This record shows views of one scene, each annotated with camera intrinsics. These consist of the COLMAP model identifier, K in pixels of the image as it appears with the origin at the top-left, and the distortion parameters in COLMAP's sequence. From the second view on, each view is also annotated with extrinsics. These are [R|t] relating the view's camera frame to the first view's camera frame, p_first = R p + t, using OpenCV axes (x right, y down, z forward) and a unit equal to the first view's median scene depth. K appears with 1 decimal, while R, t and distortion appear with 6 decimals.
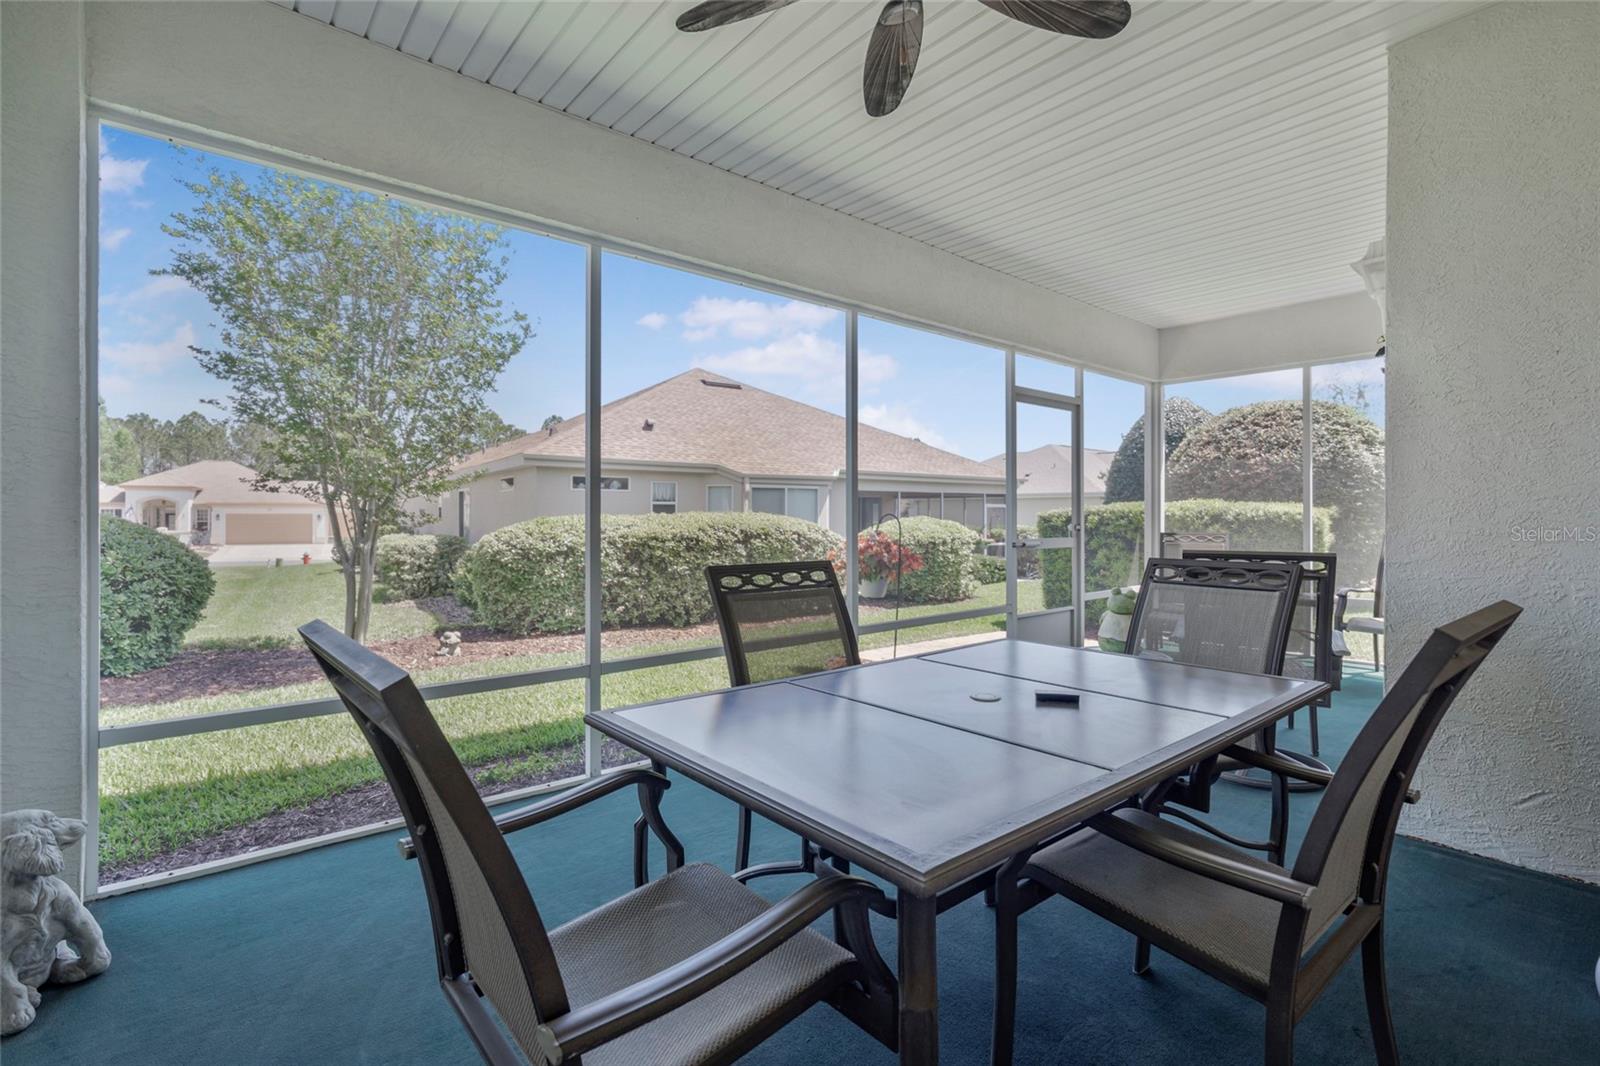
lens RADIAL K [[725.6, 0, 800.3], [0, 725.6, 523.9], [0, 0, 1]] dist [-0.007225, 0.003109]
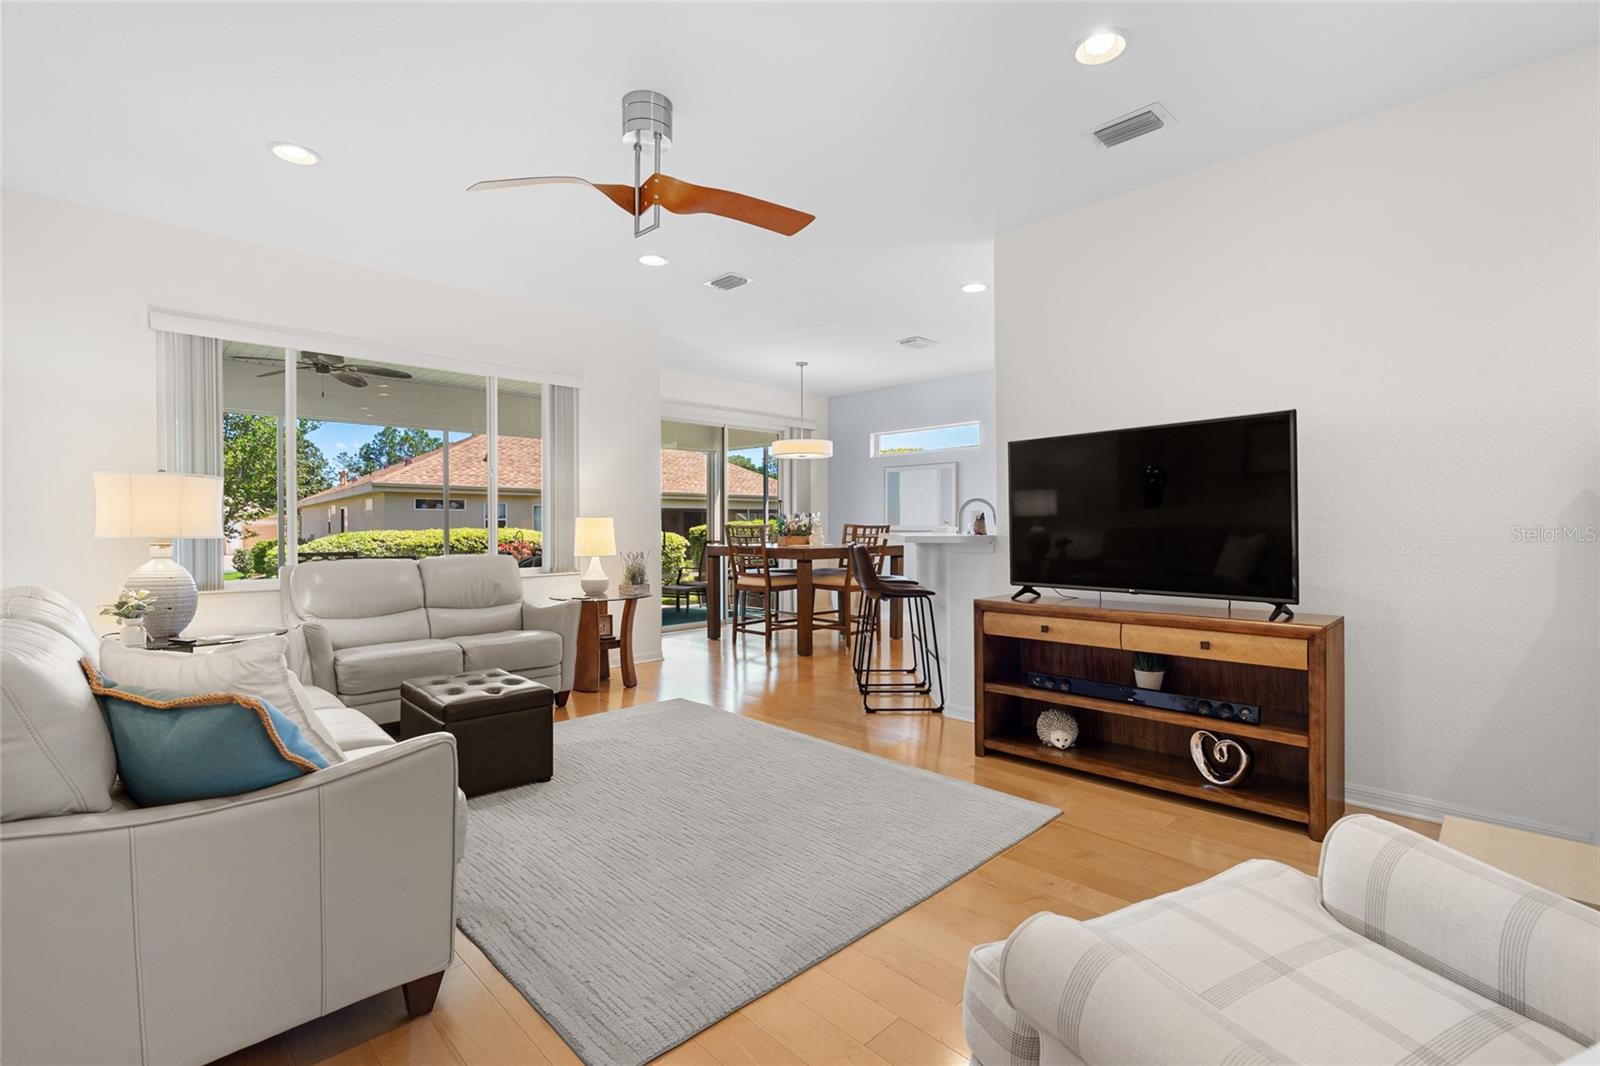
lens RADIAL K [[725.6, 0, 801.2], [0, 725.6, 530.8], [0, 0, 1]] dist [-0.007225, 0.003109]
pose [[0.998167, -0.004319, 0.060373, 0.303851], [0.004677, 0.999972, -0.005782, 0.000741], [-0.060346, 0.006054, 0.998159, -0.332977]]
